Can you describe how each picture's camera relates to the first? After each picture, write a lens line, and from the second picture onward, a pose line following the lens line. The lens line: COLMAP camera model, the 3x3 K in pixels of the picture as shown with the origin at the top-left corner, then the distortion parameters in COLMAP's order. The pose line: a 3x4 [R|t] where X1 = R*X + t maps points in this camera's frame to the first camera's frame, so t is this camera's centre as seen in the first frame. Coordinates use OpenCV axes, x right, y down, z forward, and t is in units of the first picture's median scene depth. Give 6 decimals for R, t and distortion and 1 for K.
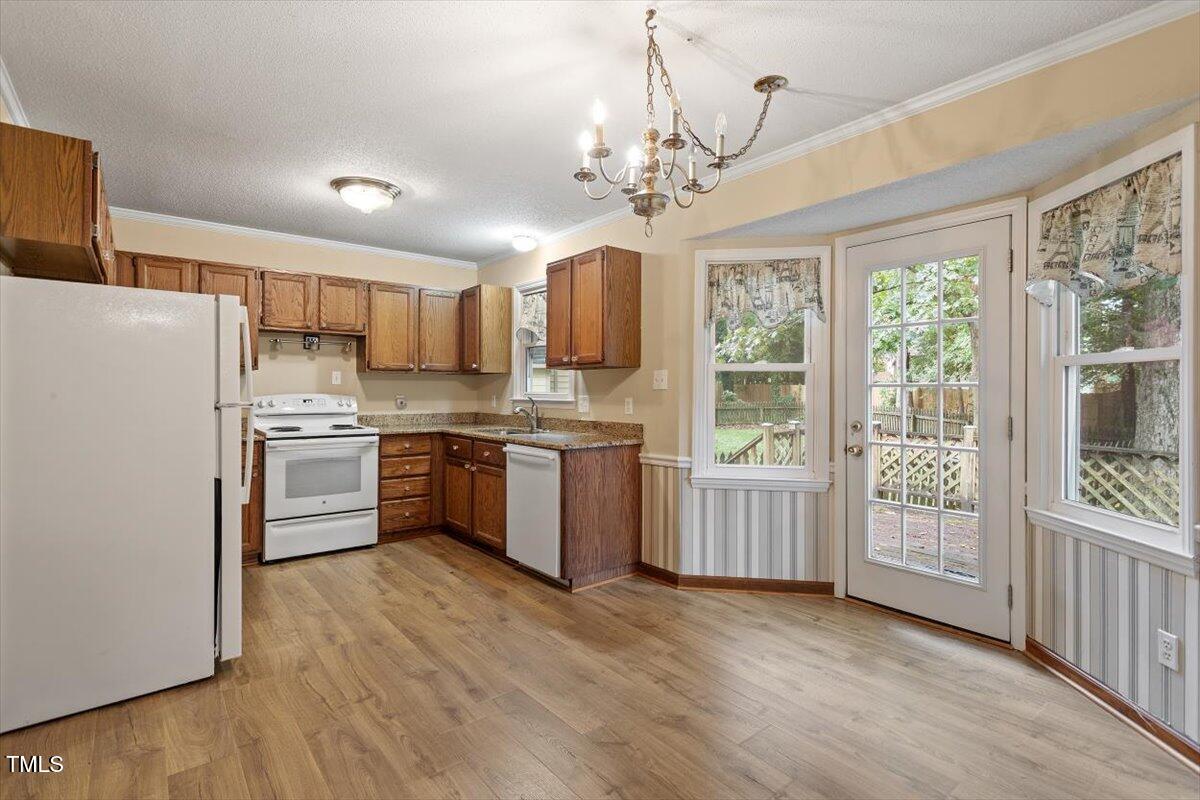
lens RADIAL K [[581.2, 0, 603.0], [0, 581.2, 389.2], [0, 0, 1]] dist [0.009273, 0.001394]
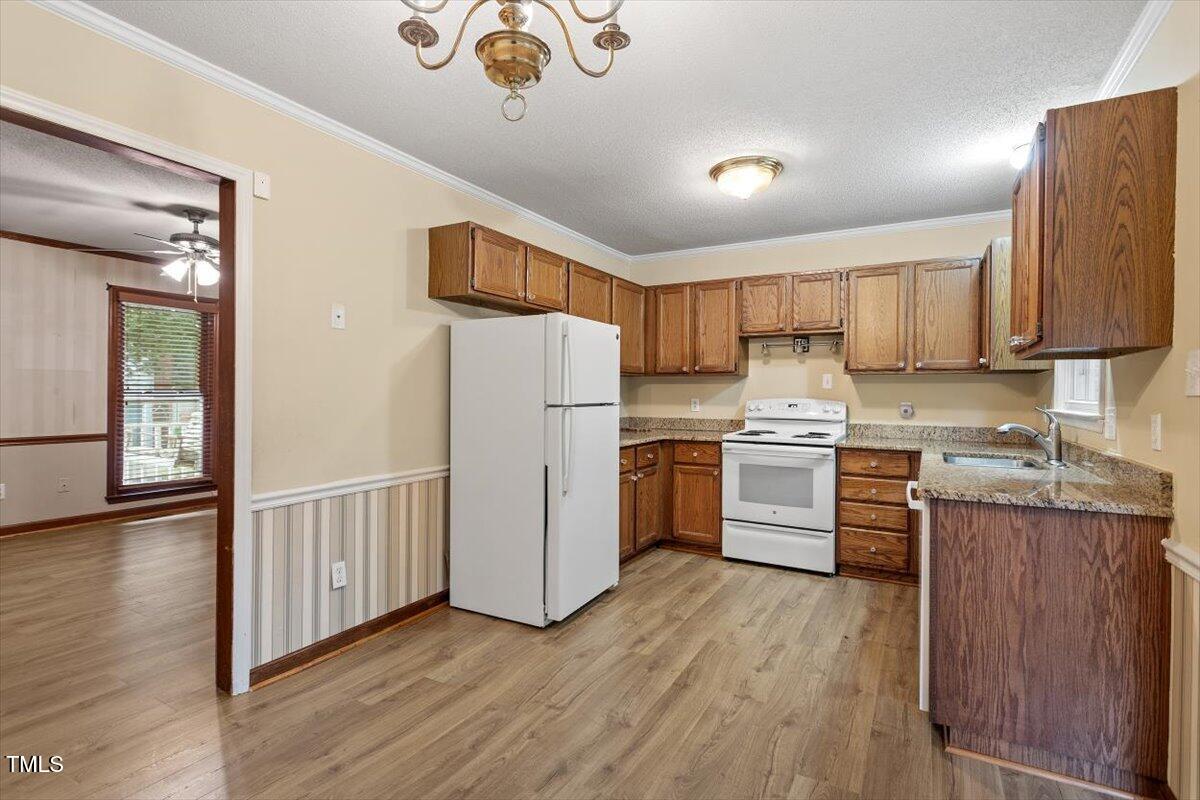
lens RADIAL K [[568.2, 0, 602.7], [0, 568.2, 397.4], [0, 0, 1]] dist [0.002052, 0.000614]
pose [[0.371726, 0.008350, -0.928305, 0.258985], [-0.005120, 0.999963, 0.006945, 0.001321], [0.928329, 0.002171, 0.371755, 0.370067]]
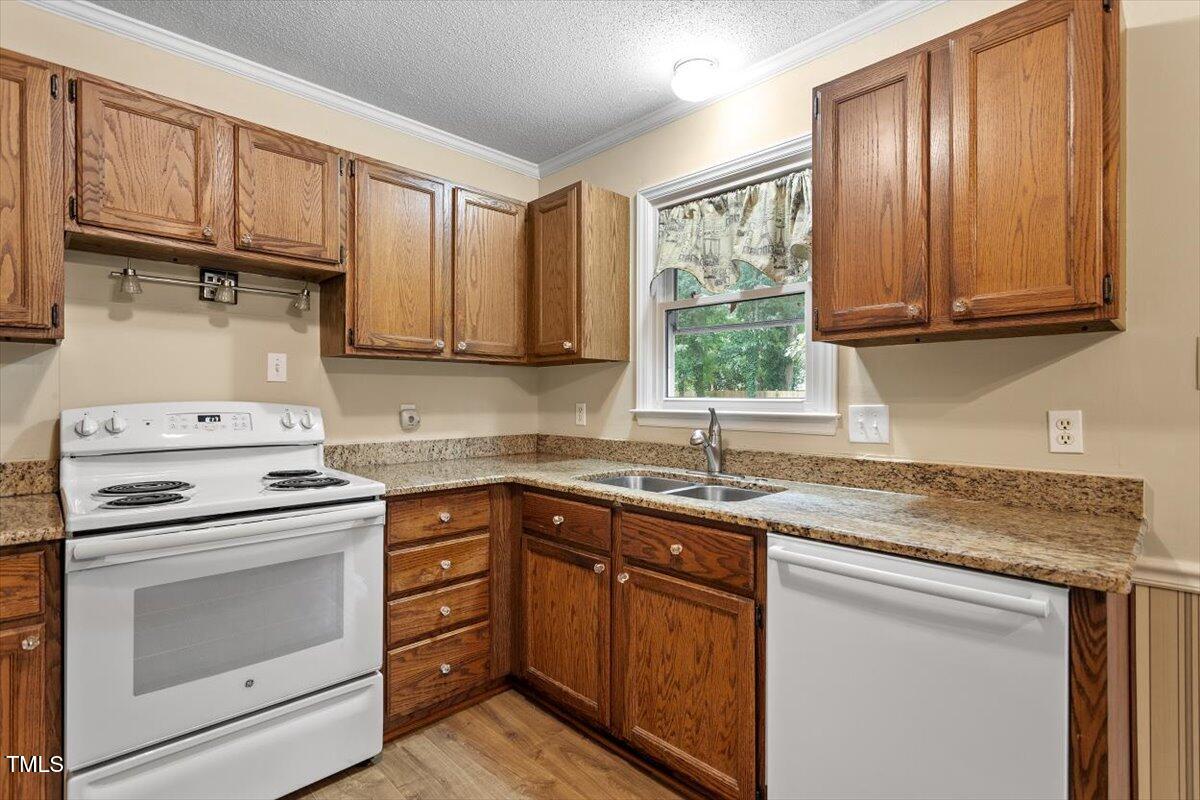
lens RADIAL K [[568.2, 0, 602.7], [0, 568.2, 397.4], [0, 0, 1]] dist [0.002052, 0.000614]
pose [[0.994224, -0.002049, 0.107307, -0.268709], [0.001693, 0.999993, 0.003406, 0.003817], [-0.107314, -0.003205, 0.994220, 0.564622]]
